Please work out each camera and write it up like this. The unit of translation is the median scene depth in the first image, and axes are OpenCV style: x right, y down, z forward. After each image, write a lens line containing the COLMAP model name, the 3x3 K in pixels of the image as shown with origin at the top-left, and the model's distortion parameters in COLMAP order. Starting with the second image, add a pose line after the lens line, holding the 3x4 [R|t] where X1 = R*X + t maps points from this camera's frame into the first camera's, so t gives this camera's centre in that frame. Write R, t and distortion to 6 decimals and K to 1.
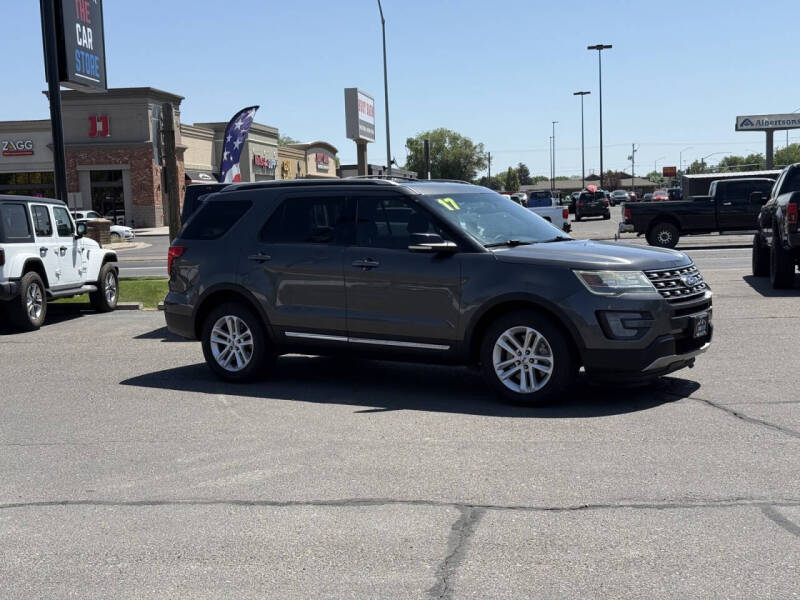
lens RADIAL K [[1100.8, 0, 400.0], [0, 1100.8, 300.0], [0, 0, 1]] dist [0.185964, -0.394009]
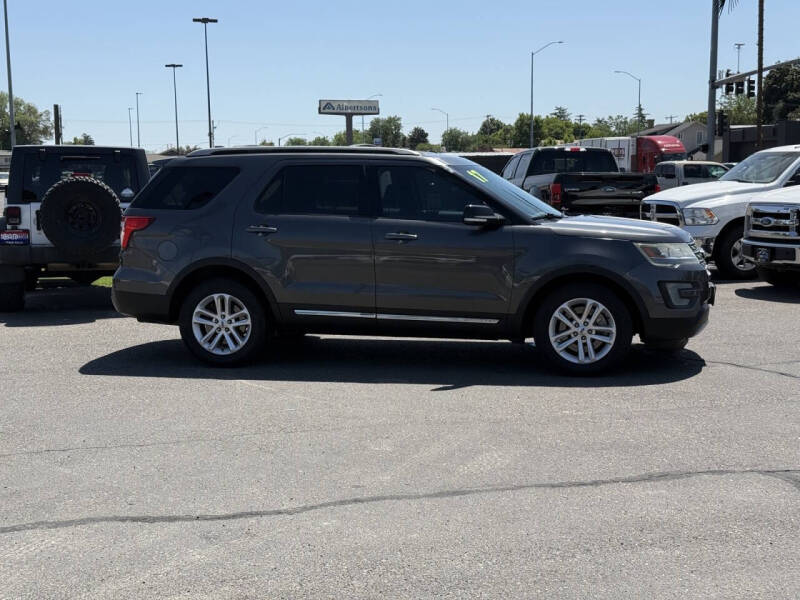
lens RADIAL K [[1100.8, 0, 400.0], [0, 1100.8, 300.0], [0, 0, 1]] dist [0.185964, -0.394009]
pose [[0.924000, -0.019922, 0.381873, -0.401823], [0.011850, 0.999654, 0.023479, -0.000312], [-0.382209, -0.017170, 0.923916, 0.112344]]
